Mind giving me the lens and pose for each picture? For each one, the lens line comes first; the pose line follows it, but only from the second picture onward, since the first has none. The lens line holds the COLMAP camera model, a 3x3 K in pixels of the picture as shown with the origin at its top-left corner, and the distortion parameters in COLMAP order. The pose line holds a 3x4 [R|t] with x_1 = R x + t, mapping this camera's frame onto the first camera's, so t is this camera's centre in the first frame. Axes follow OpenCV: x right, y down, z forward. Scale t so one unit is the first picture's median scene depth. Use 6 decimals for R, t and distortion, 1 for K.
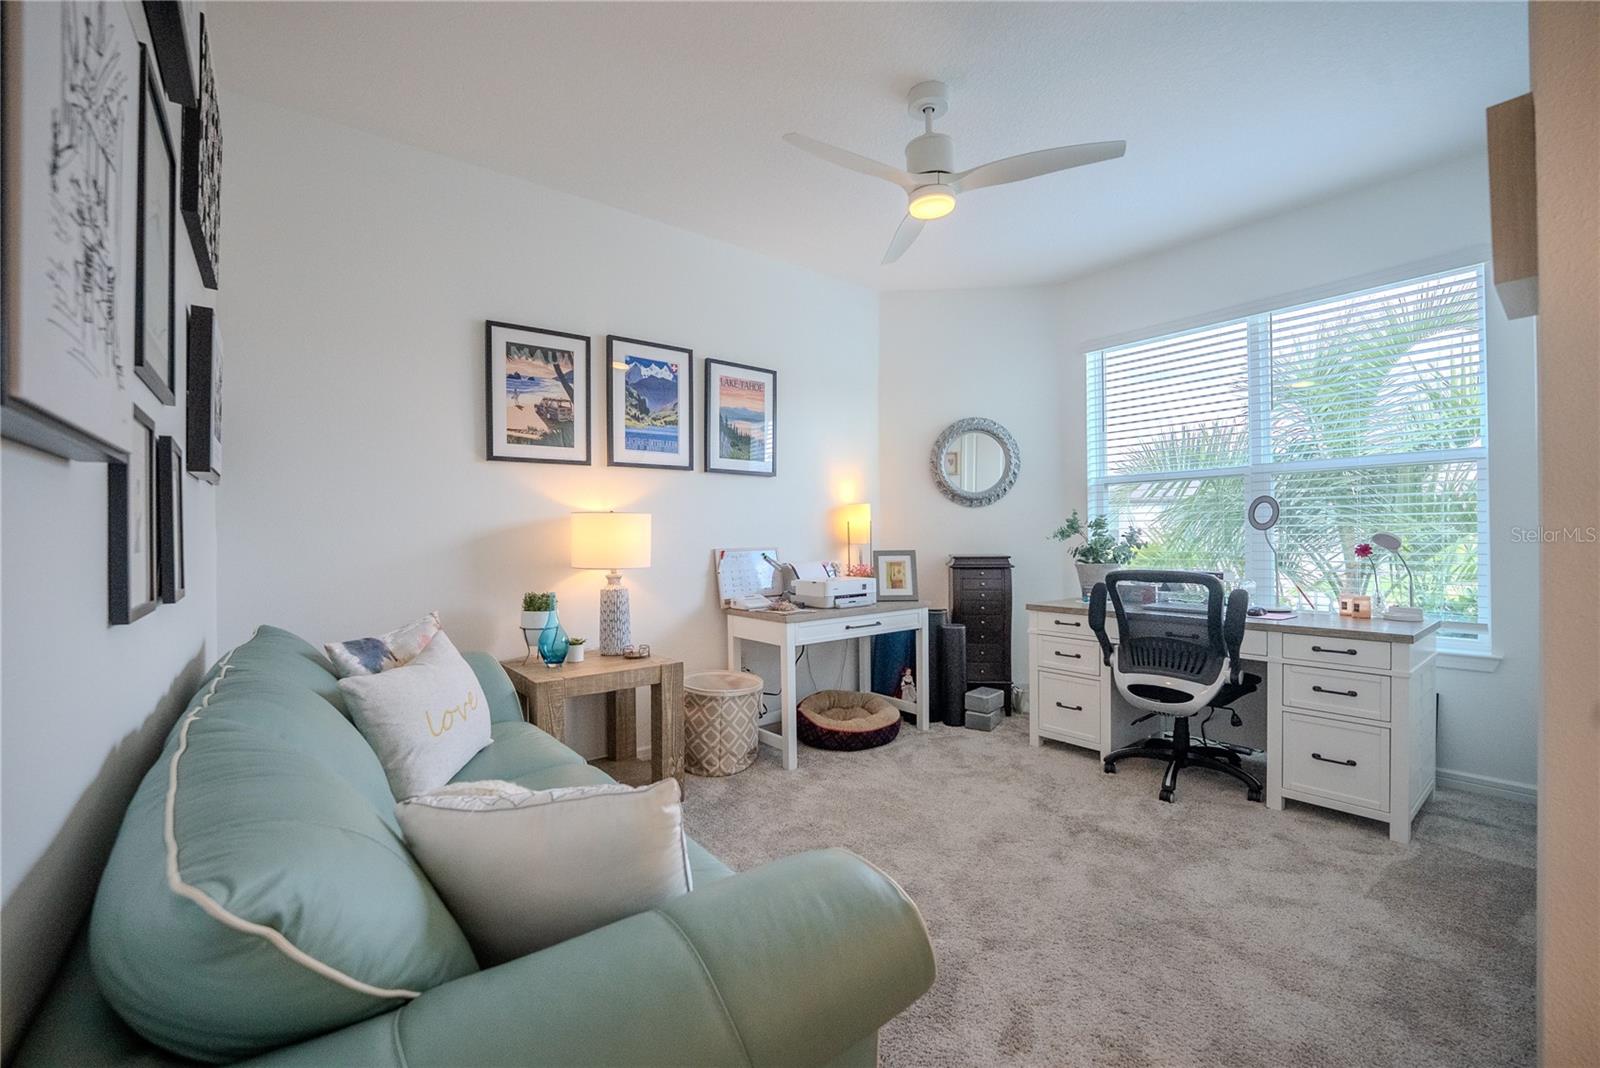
lens RADIAL K [[659.3, 0, 800.2], [0, 659.3, 538.6], [0, 0, 1]] dist [-0.029452, 0.003447]
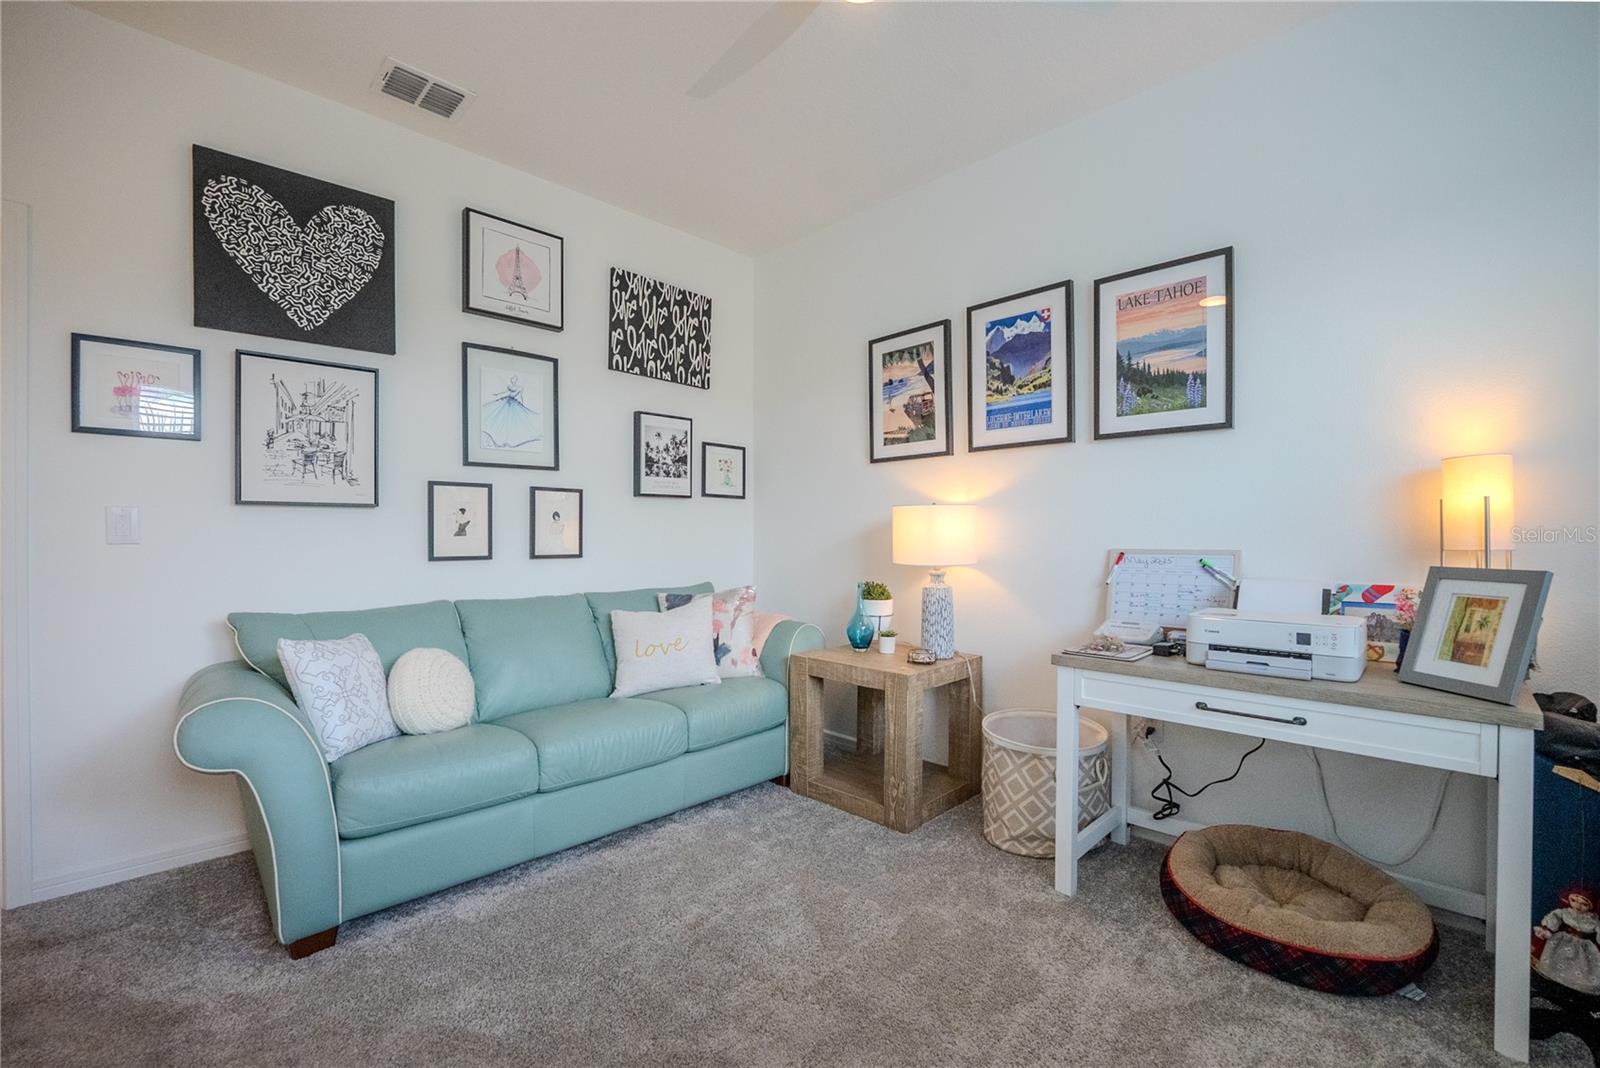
lens RADIAL K [[659.3, 0, 800.2], [0, 659.3, 538.6], [0, 0, 1]] dist [-0.029452, 0.003447]
pose [[0.117578, 0.016743, -0.992922, 0.572326], [-0.003631, 0.999858, 0.016430, -0.006050], [0.993057, 0.001674, 0.117622, 0.650921]]
